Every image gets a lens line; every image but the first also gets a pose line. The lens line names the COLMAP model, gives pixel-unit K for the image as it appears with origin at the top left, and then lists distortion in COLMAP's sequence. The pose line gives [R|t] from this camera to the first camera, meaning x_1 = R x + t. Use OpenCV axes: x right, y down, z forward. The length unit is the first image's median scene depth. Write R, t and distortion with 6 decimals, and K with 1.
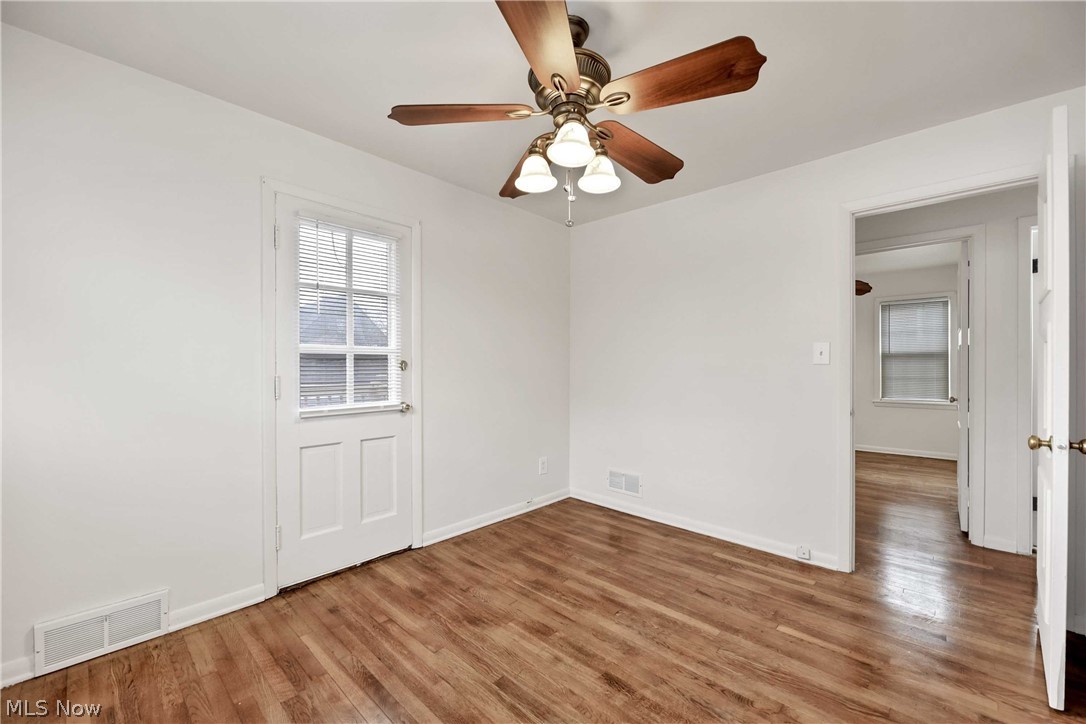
lens RADIAL K [[448.8, 0, 554.6], [0, 448.8, 367.9], [0, 0, 1]] dist [-0.002363, -0.000617]
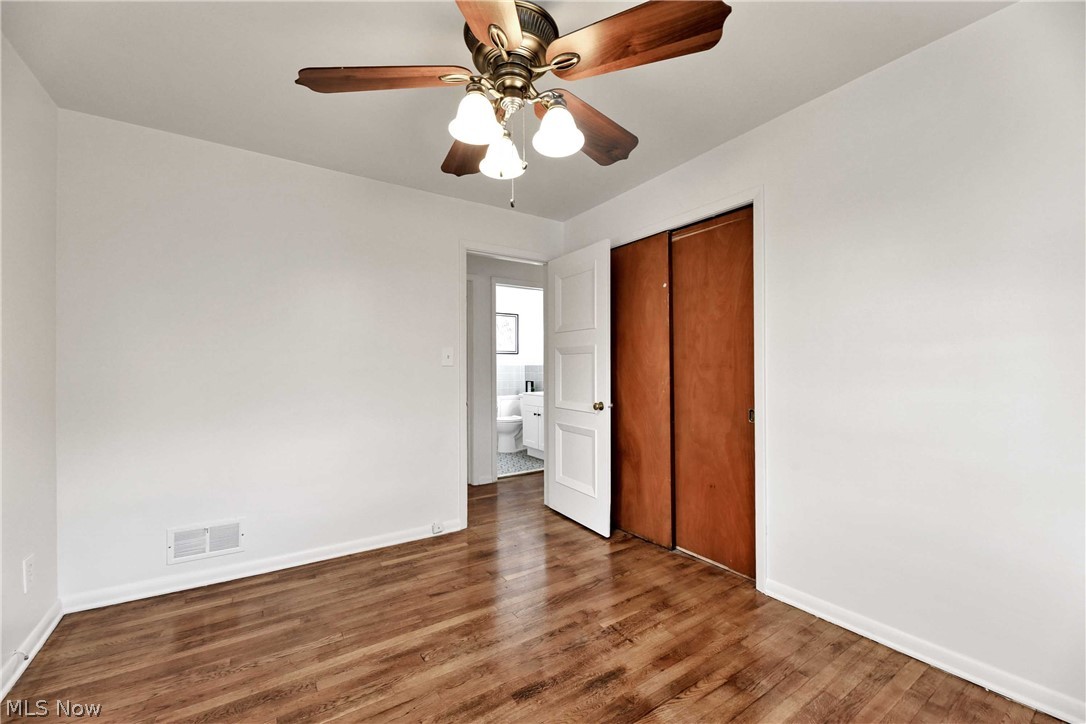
lens RADIAL K [[416.1, 0, 544.5], [0, 416.1, 372.0], [0, 0, 1]] dist [-0.006575, -0.000321]
pose [[0.245093, -0.012321, 0.969421, -0.523310], [0.010074, 0.999898, 0.010161, -0.019048], [-0.969447, 0.007275, 0.245192, 0.508729]]
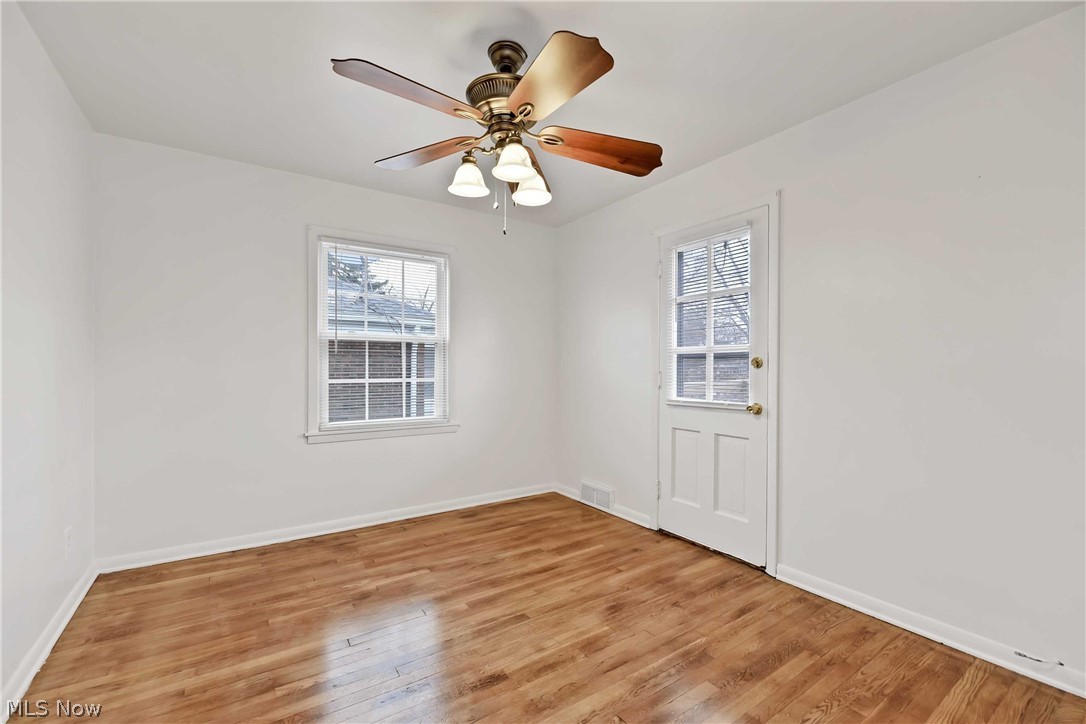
lens RADIAL K [[448.8, 0, 554.6], [0, 448.8, 367.9], [0, 0, 1]] dist [-0.002363, -0.000617]
pose [[-0.219665, 0.004665, -0.975564, 0.745102], [-0.004832, 0.999971, 0.005870, 0.002133], [0.975563, 0.006003, -0.219636, 0.940980]]
